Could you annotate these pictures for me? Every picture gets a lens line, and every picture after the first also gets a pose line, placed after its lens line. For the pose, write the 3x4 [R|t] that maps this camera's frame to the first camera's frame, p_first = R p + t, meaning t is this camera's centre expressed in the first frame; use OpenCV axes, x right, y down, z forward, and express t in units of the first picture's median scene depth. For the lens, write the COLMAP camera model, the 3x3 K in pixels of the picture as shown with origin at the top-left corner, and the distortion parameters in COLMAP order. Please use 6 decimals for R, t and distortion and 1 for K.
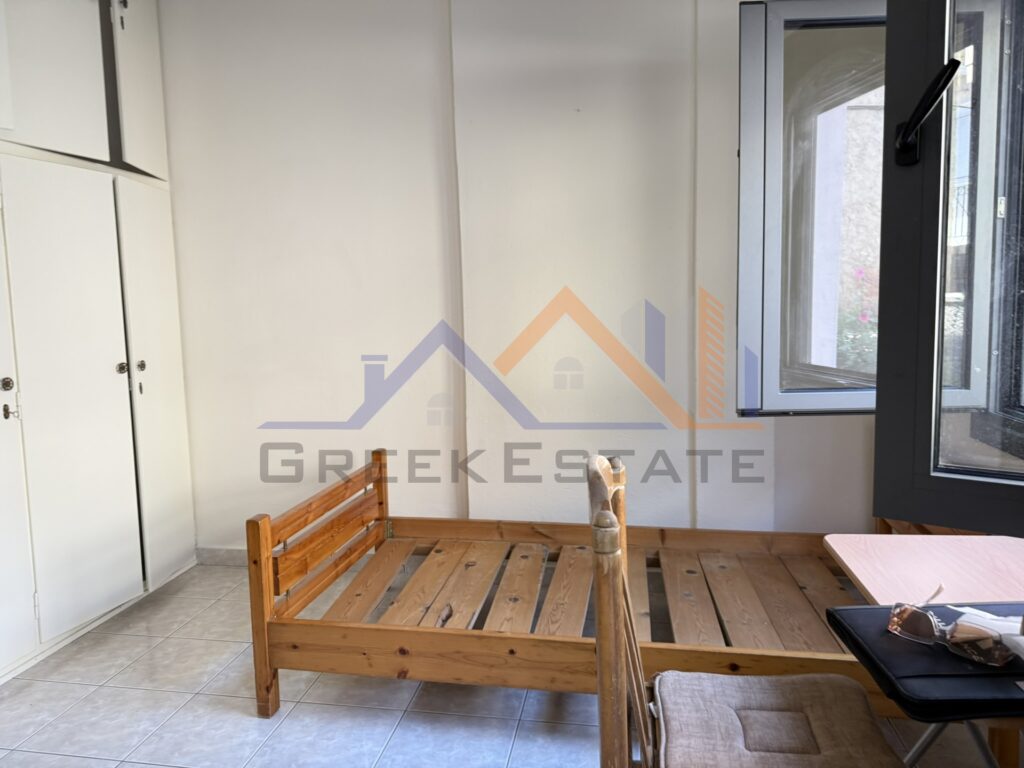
lens RADIAL K [[721.9, 0, 497.9], [0, 721.9, 366.5], [0, 0, 1]] dist [0.029548, -0.039271]
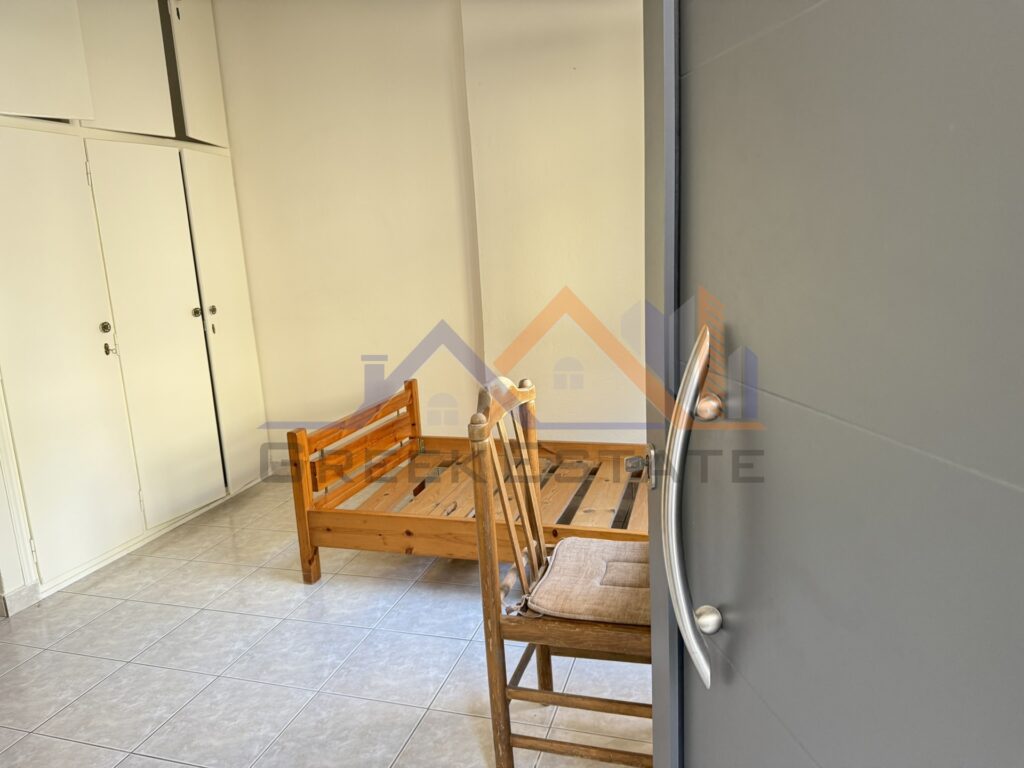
lens RADIAL K [[721.9, 0, 510.0], [0, 721.9, 377.9], [0, 0, 1]] dist [0.029548, -0.039271]
pose [[0.993448, -0.005602, -0.114148, 0.166407], [0.017608, 0.994375, 0.104446, -0.007714], [0.112921, -0.105771, 0.987958, -0.177308]]
